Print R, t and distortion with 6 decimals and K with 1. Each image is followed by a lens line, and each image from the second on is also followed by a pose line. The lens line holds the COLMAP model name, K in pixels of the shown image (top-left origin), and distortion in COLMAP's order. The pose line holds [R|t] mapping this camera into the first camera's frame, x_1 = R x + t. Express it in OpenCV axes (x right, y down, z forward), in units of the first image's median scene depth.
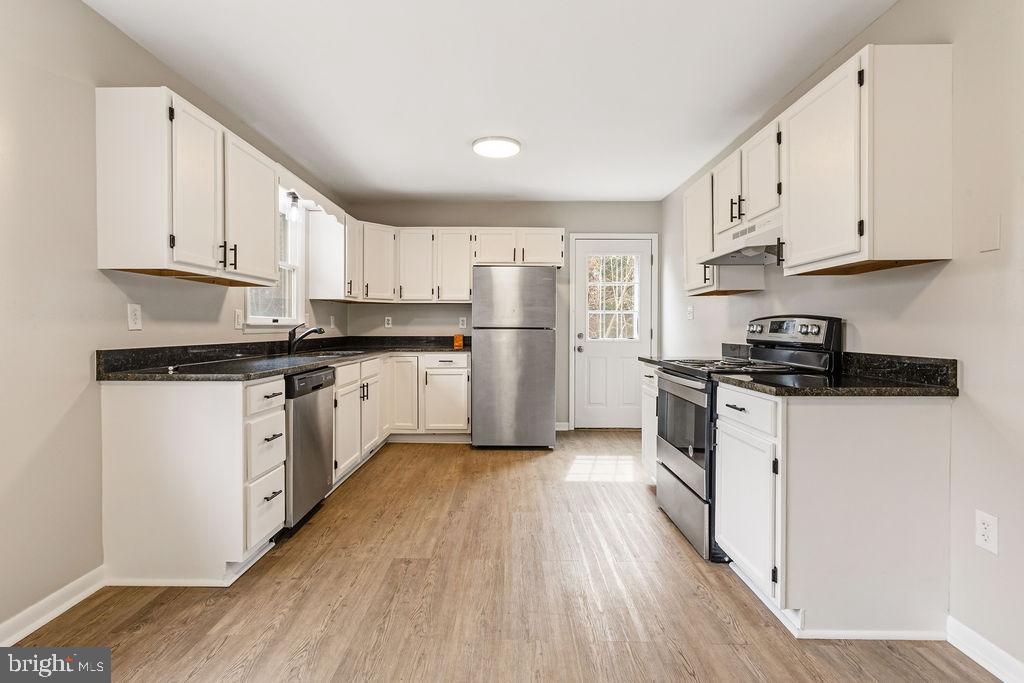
lens RADIAL K [[501.8, 0, 508.7], [0, 501.8, 337.6], [0, 0, 1]] dist [-0.000146, 0.000204]
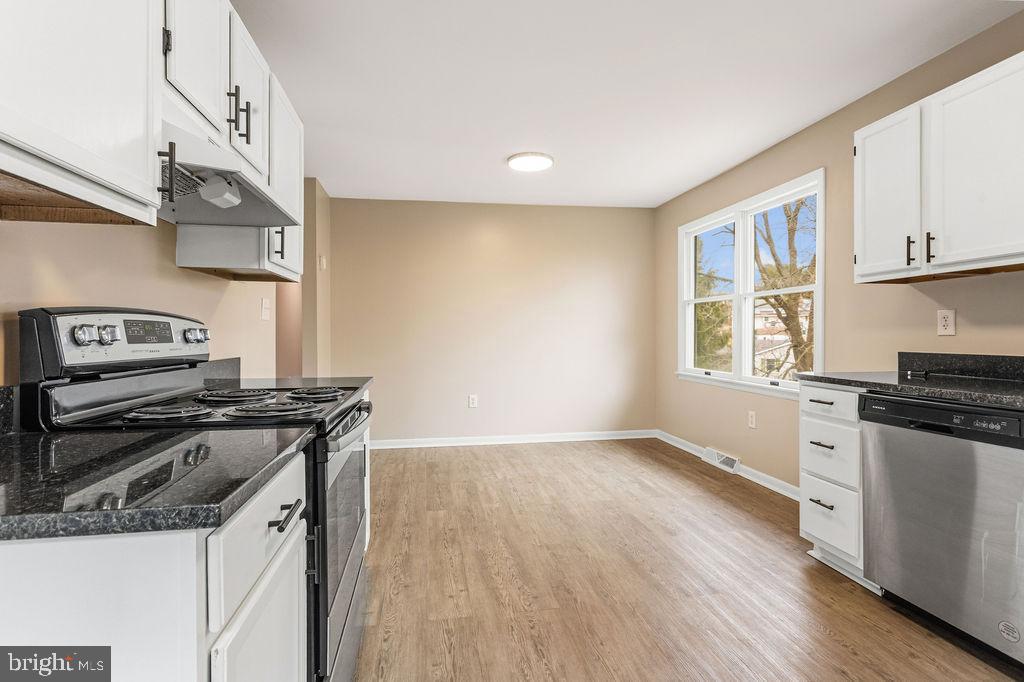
lens RADIAL K [[501.8, 0, 508.7], [0, 501.8, 337.1], [0, 0, 1]] dist [-0.000146, 0.000204]
pose [[-0.986050, 0.003011, -0.166424, 0.295692], [-0.001389, 0.999653, 0.026321, -0.036825], [0.166445, 0.026185, -0.985703, 1.834593]]
